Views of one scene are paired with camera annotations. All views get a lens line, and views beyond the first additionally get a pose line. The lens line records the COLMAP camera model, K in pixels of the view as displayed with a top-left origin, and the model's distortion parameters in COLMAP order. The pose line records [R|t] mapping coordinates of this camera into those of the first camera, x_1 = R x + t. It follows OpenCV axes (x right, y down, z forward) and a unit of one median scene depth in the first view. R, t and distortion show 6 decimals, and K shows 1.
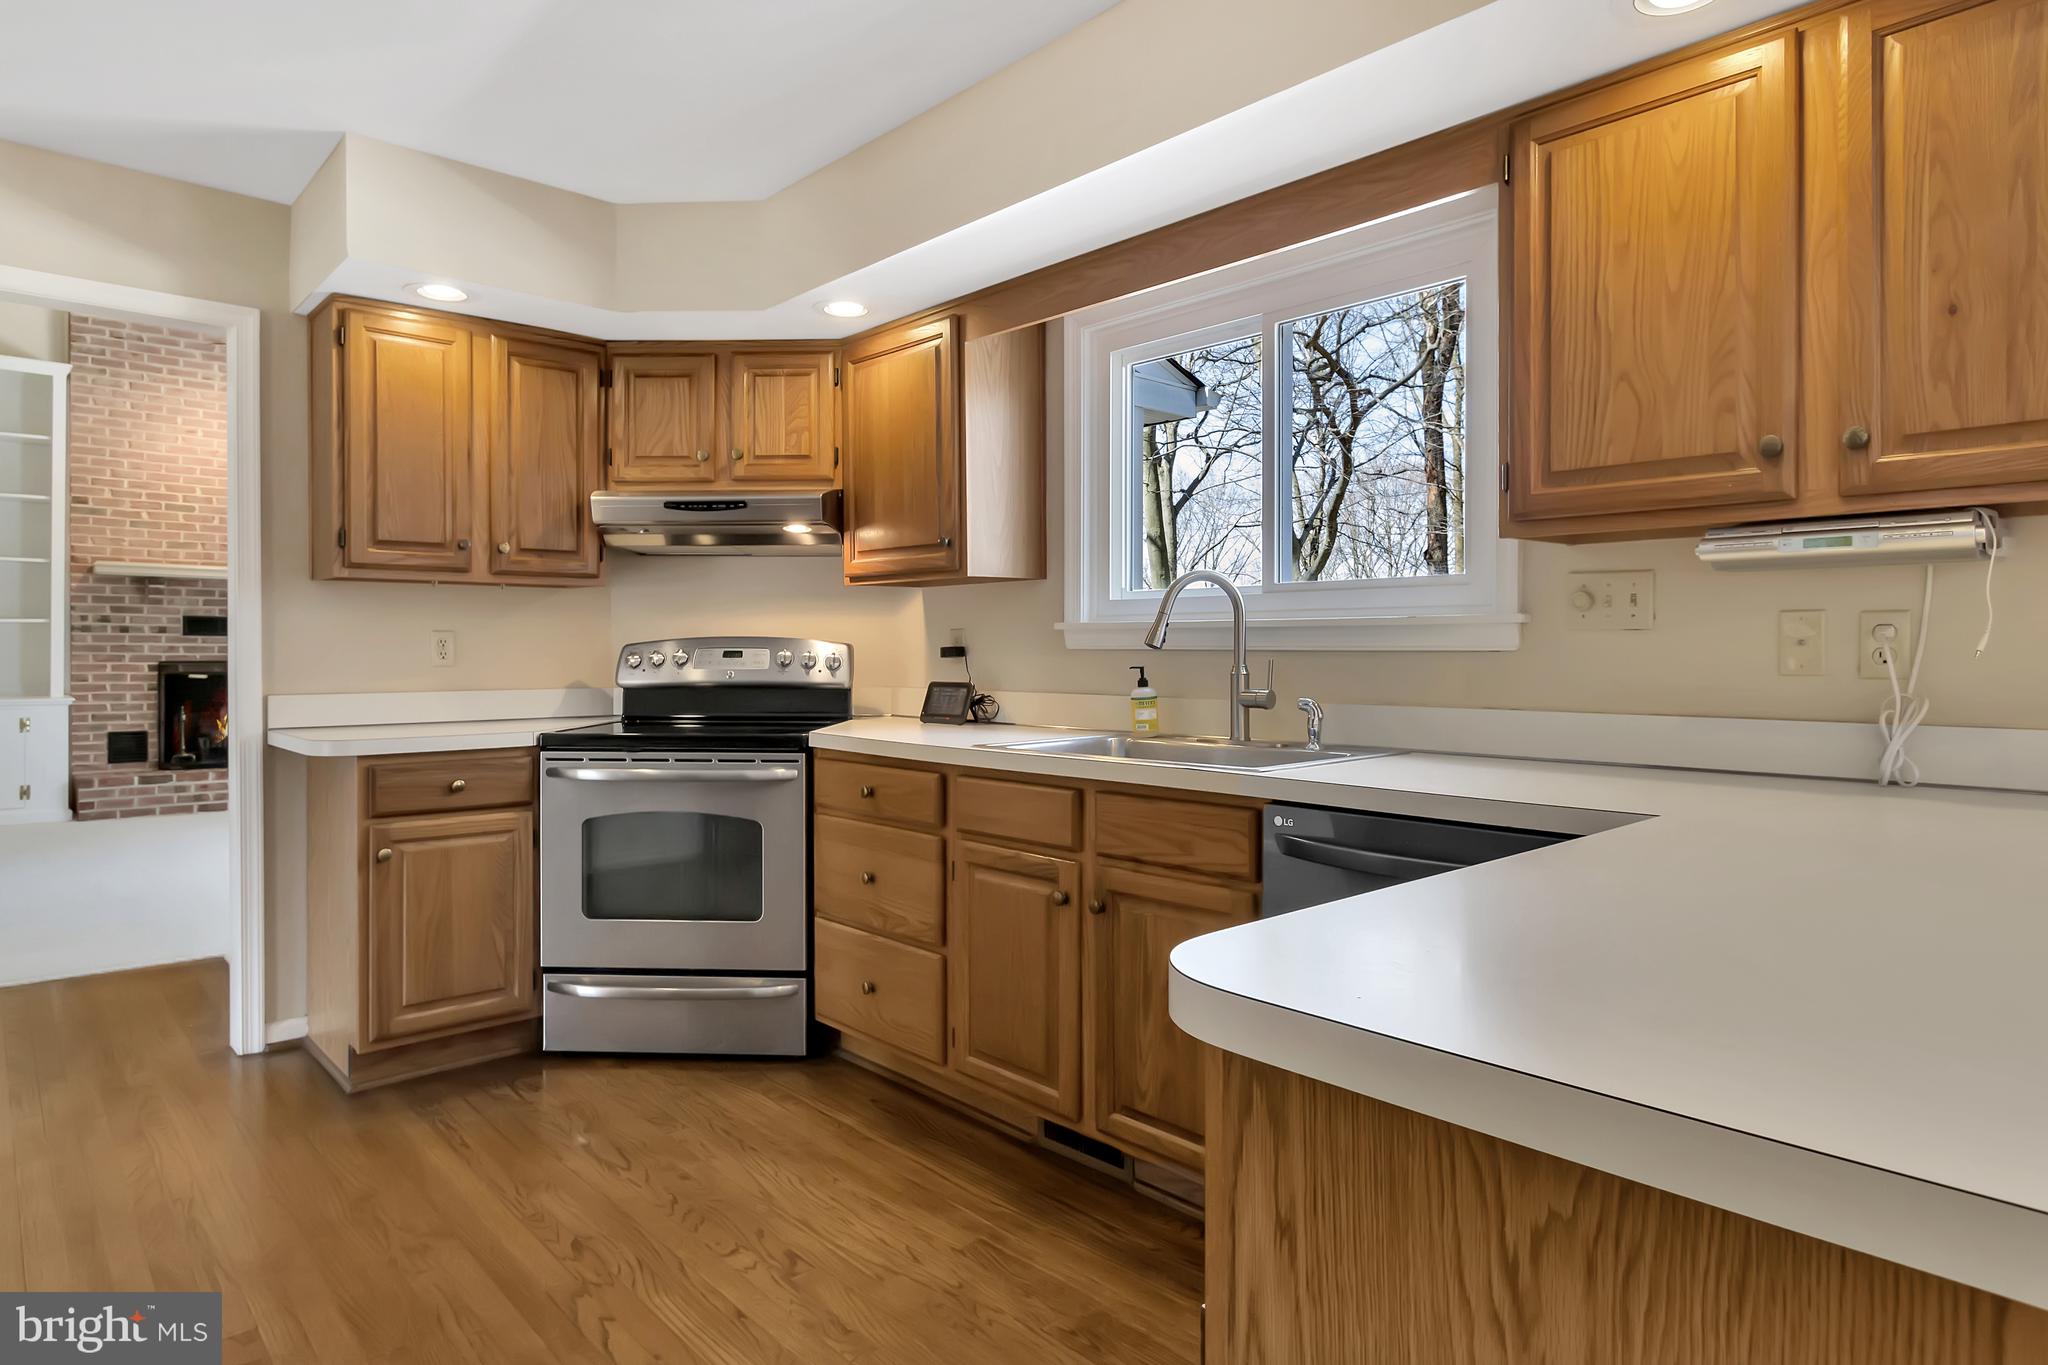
lens RADIAL K [[1158.7, 0, 997.9], [0, 1158.7, 655.0], [0, 0, 1]] dist [-0.002952, 0.000772]
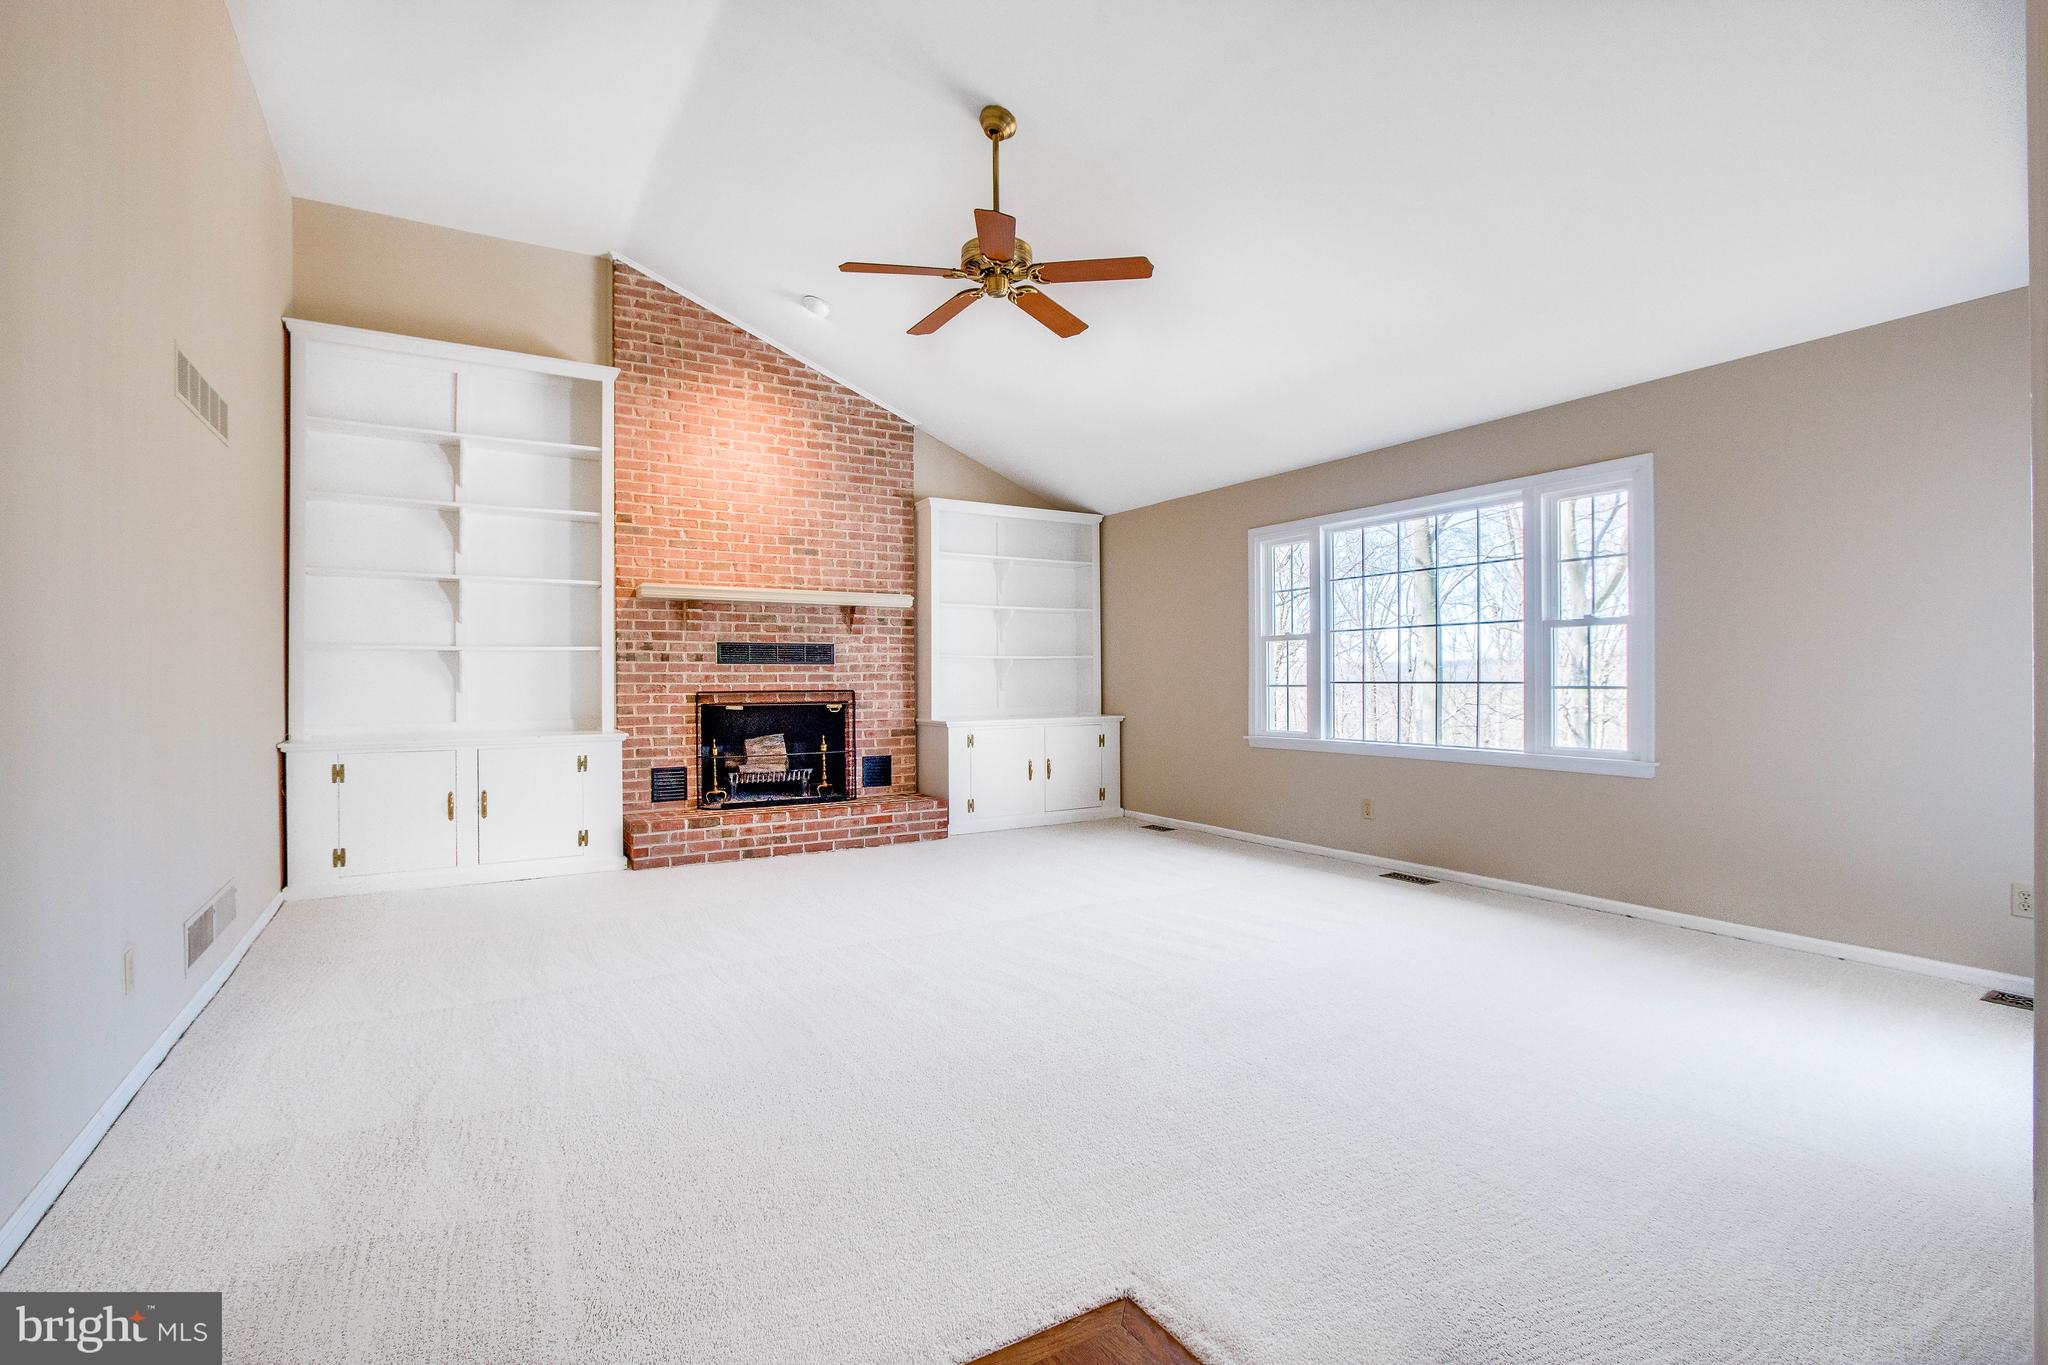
lens RADIAL K [[989.3, 0, 1030.5], [0, 989.3, 675.3], [0, 0, 1]] dist [0.000646, -0.001649]
pose [[0.978394, -0.009396, -0.206535, -0.293652], [0.008324, 0.999947, -0.006057, -0.000526], [0.206580, 0.004207, 0.978421, 0.274314]]
